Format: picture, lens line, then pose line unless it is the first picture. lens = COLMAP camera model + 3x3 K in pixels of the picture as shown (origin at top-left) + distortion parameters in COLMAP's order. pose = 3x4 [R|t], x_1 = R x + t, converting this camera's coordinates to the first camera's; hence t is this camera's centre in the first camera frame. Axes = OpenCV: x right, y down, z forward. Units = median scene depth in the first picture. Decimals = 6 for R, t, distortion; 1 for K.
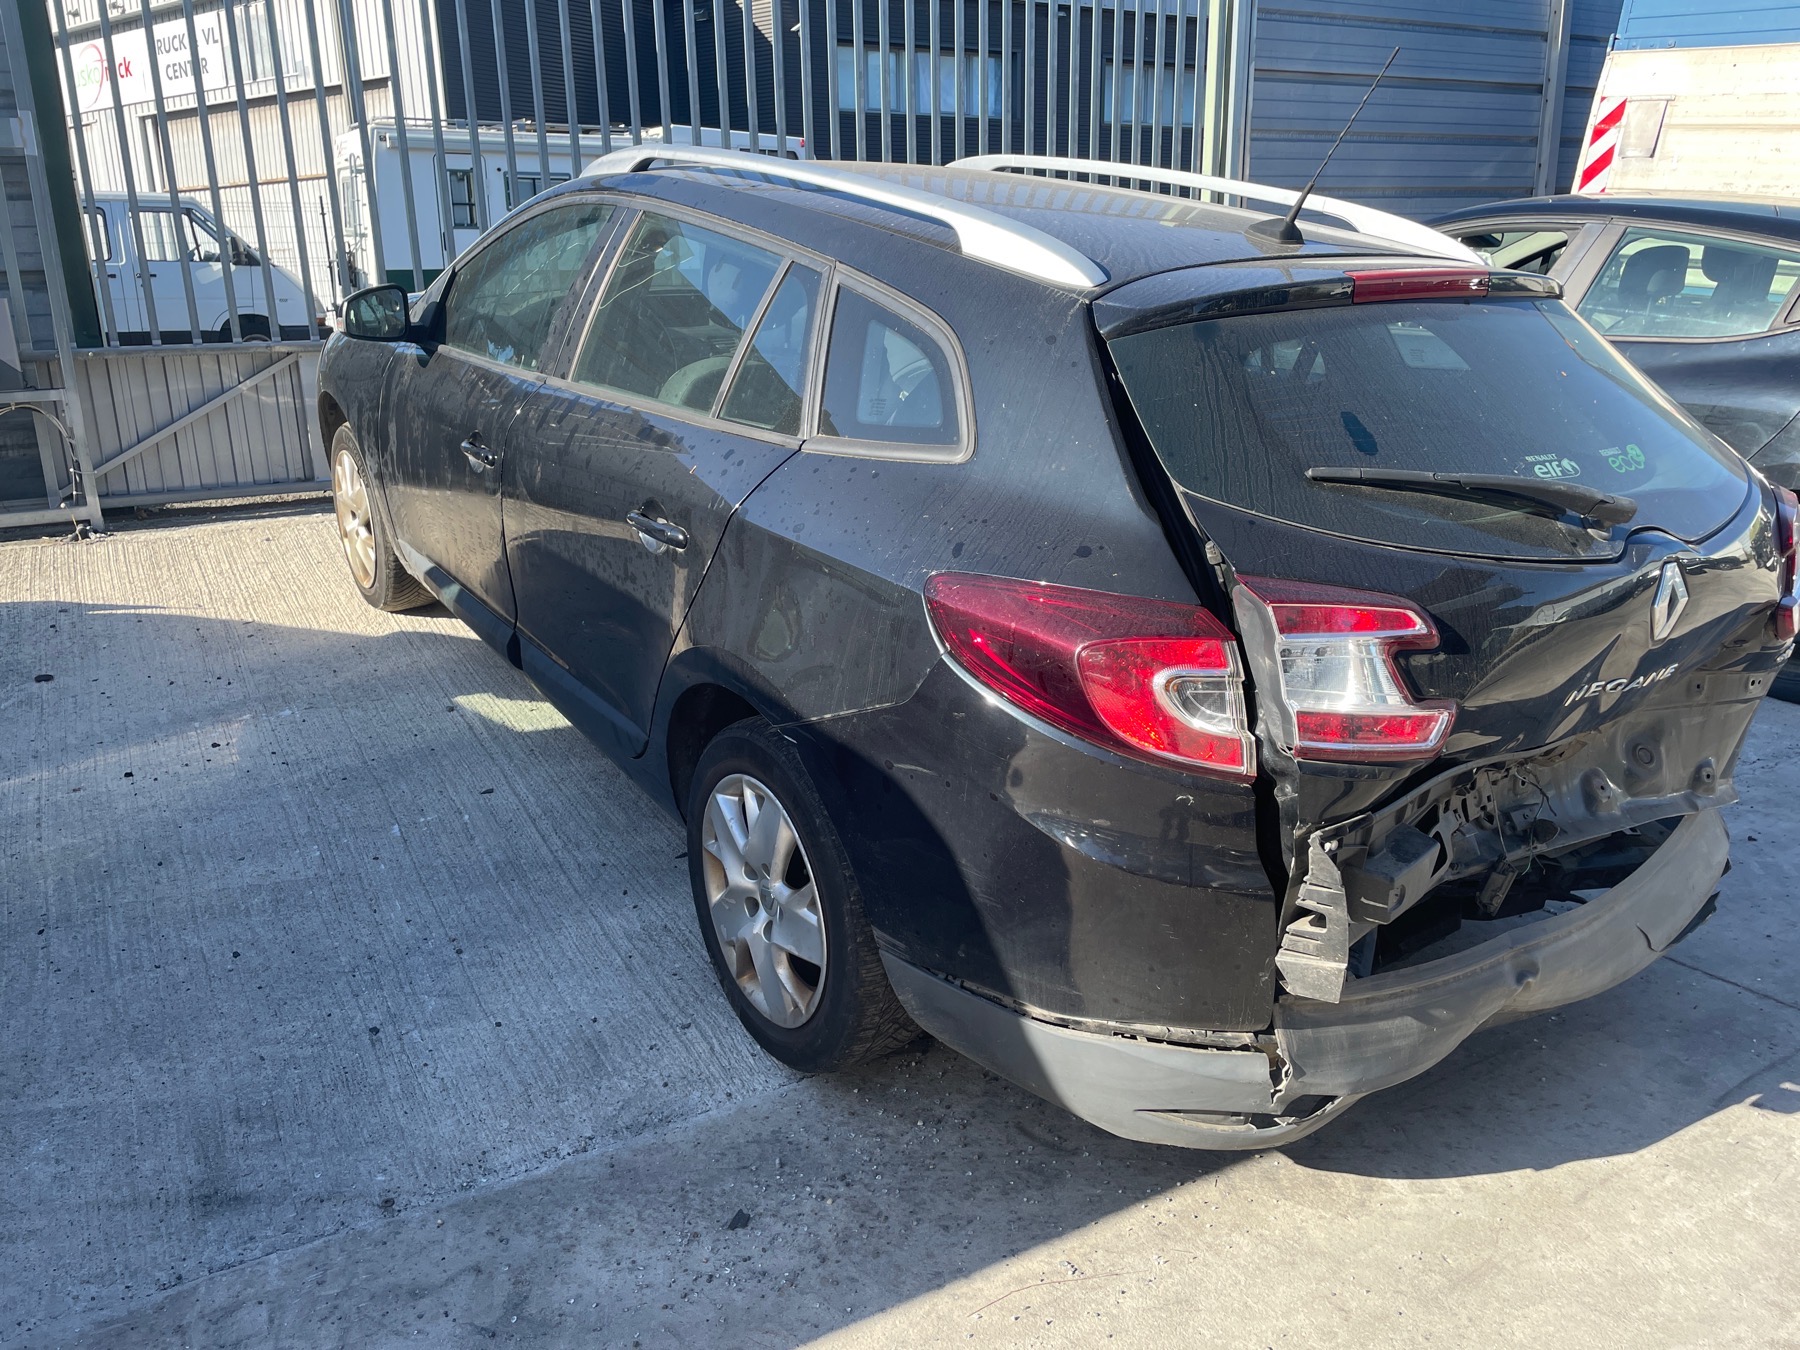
lens RADIAL K [[1440.9, 0, 900.0], [0, 1440.9, 675.0], [0, 0, 1]] dist [0.014529, 0.000539]
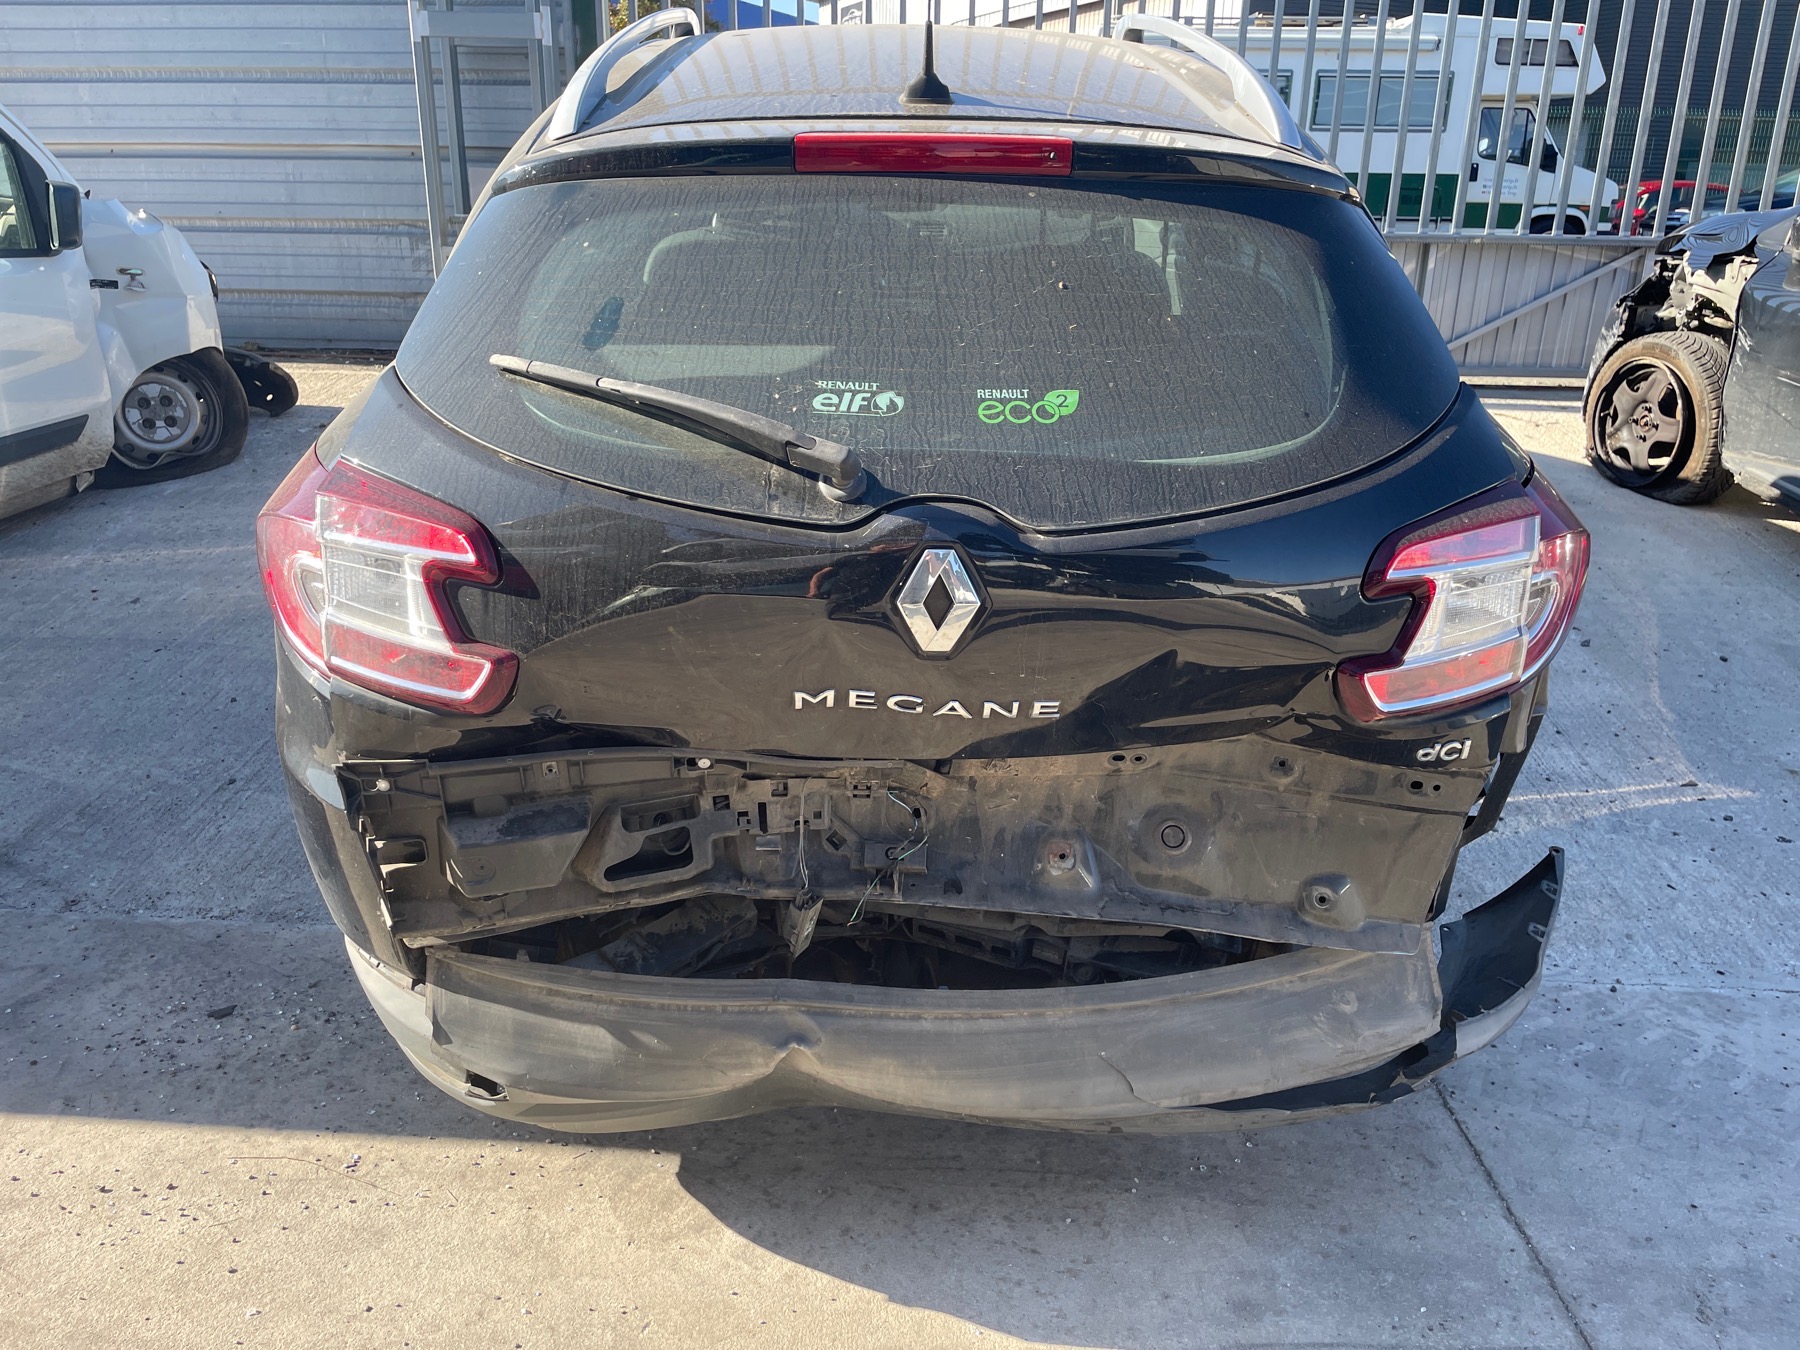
lens RADIAL K [[1440.9, 0, 900.0], [0, 1440.9, 675.0], [0, 0, 1]] dist [0.014529, 0.000539]
pose [[0.822564, 0.213901, -0.526911, 0.817714], [-0.183963, 0.976831, 0.109360, -0.082211], [0.538095, 0.006977, 0.842855, 0.347006]]
